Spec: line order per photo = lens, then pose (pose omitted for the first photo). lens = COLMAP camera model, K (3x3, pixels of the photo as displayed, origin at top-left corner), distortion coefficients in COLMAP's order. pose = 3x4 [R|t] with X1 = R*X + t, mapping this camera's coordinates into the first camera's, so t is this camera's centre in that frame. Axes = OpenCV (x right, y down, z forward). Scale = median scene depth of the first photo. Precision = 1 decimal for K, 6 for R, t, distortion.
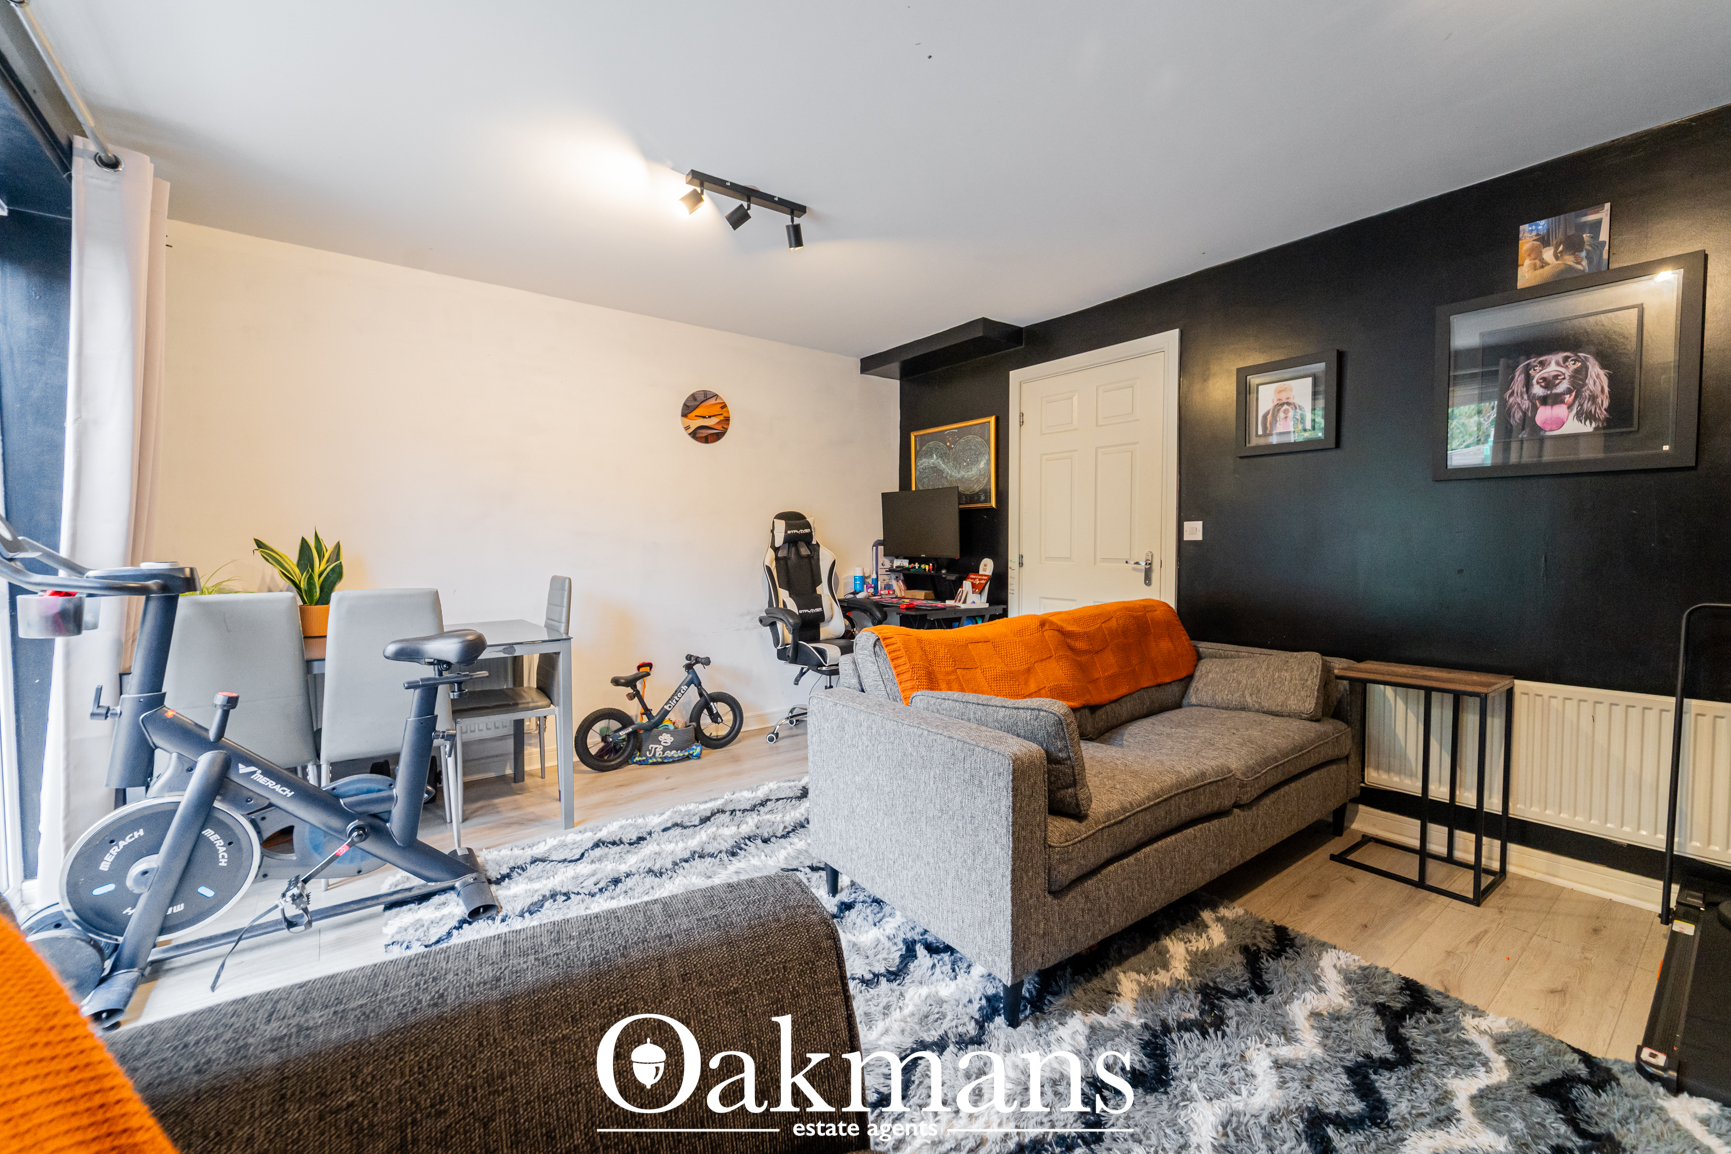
lens RADIAL K [[716.7, 0, 866.8], [0, 716.7, 564.9], [0, 0, 1]] dist [0.003236, -0.002609]
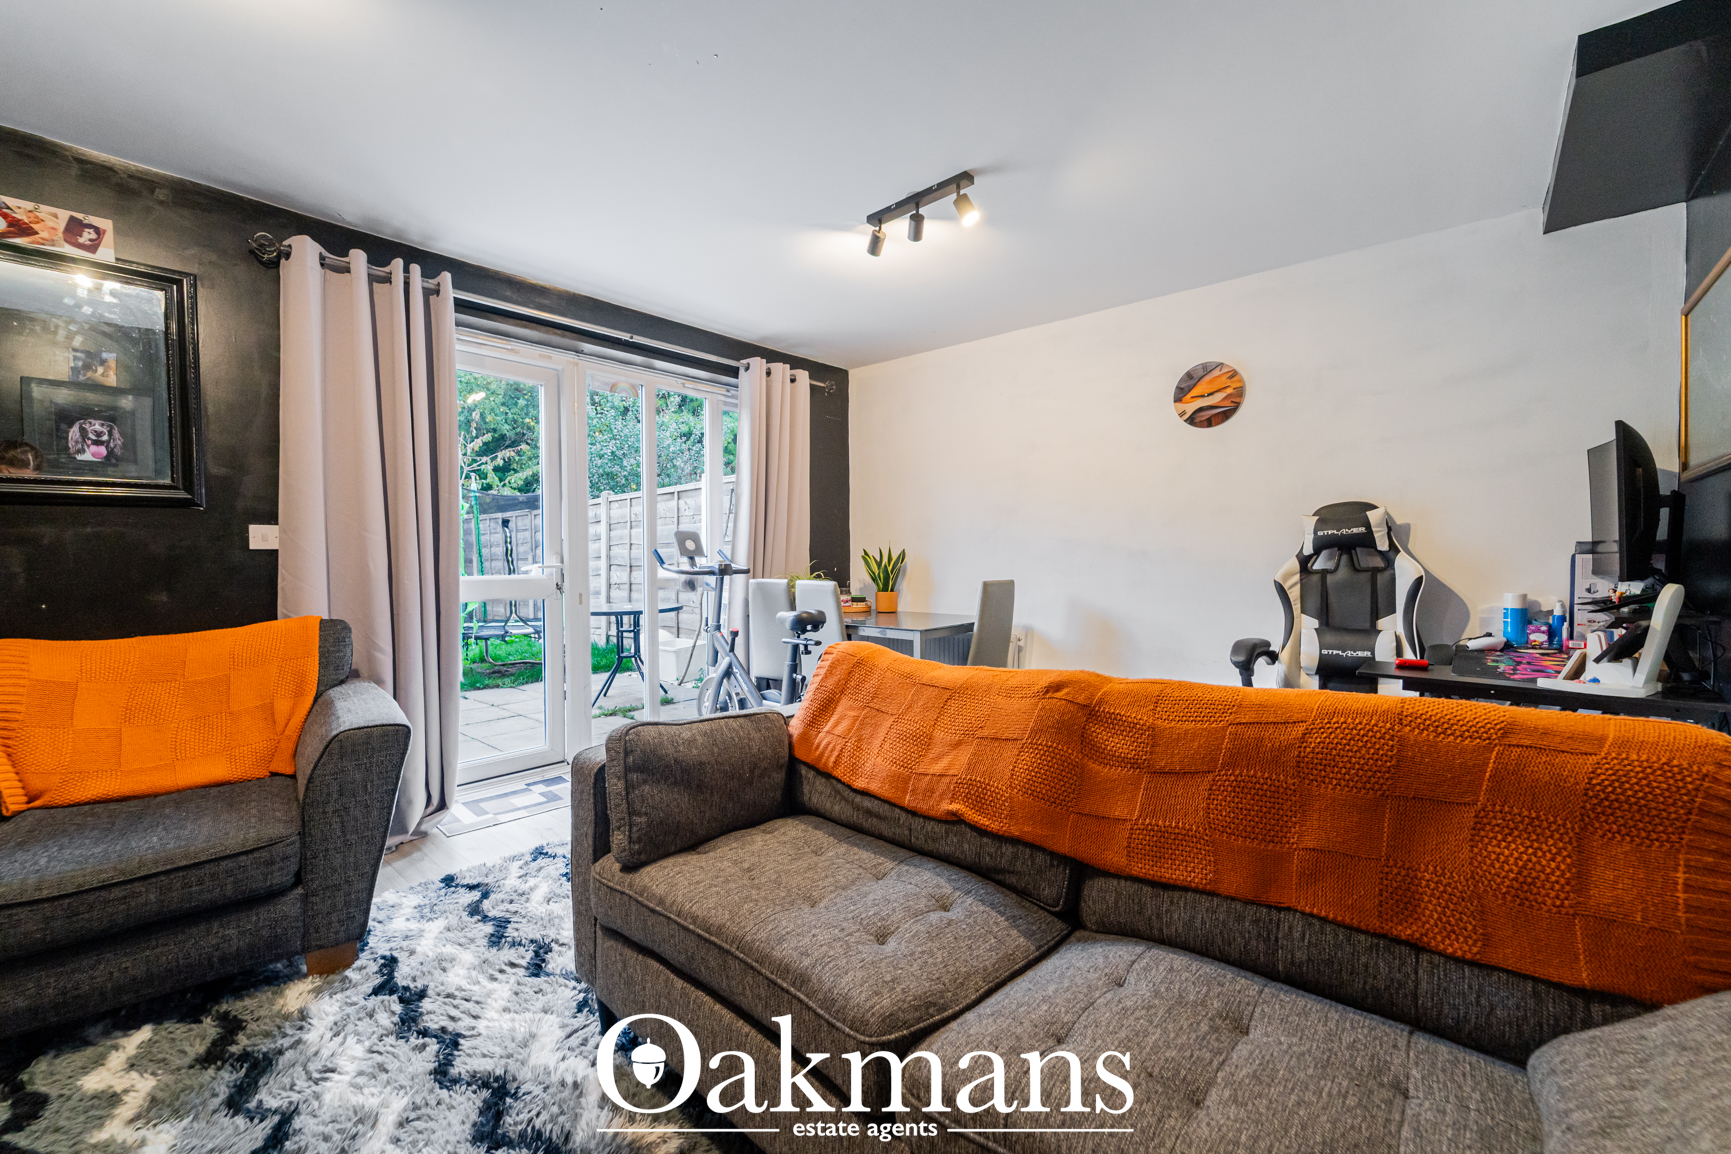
lens RADIAL K [[716.7, 0, 867.9], [0, 716.7, 574.2], [0, 0, 1]] dist [0.003236, -0.002609]
pose [[0.178802, 0.026550, -0.983527, 0.510346], [-0.022805, 0.999479, 0.022835, -0.013370], [0.983621, 0.018346, 0.179314, 0.480370]]
